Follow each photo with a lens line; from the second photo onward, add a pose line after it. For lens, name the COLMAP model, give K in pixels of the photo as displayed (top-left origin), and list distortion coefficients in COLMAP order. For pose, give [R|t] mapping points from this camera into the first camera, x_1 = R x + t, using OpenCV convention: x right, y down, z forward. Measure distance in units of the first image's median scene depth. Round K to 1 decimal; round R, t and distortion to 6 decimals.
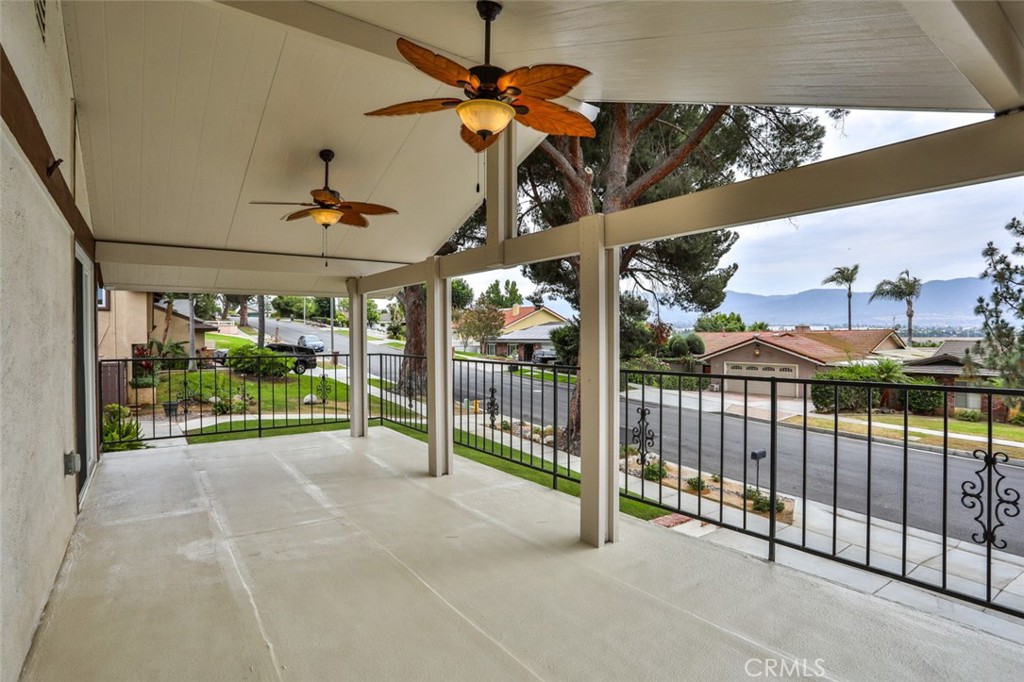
lens RADIAL K [[519.6, 0, 513.0], [0, 519.6, 335.5], [0, 0, 1]] dist [-0.028688, -0.000648]
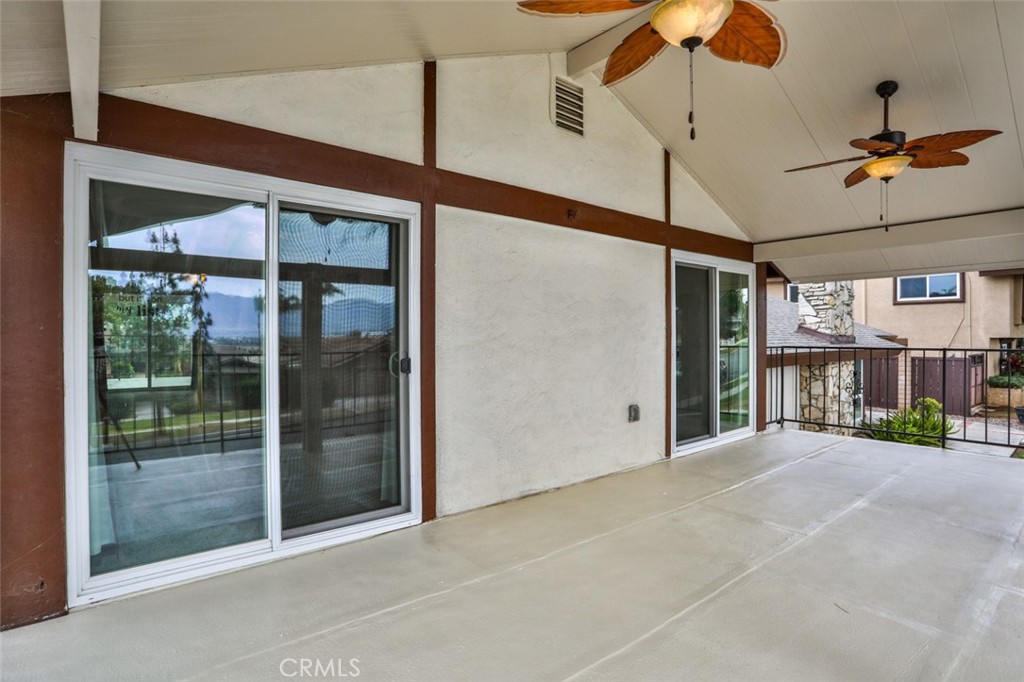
lens RADIAL K [[519.6, 0, 512.9], [0, 519.6, 340.9], [0, 0, 1]] dist [-0.028688, -0.000648]
pose [[0.064367, 0.023777, -0.997643, 0.376006], [-0.003860, 0.999715, 0.023577, 0.016717], [0.997919, 0.002333, 0.064441, 0.382554]]
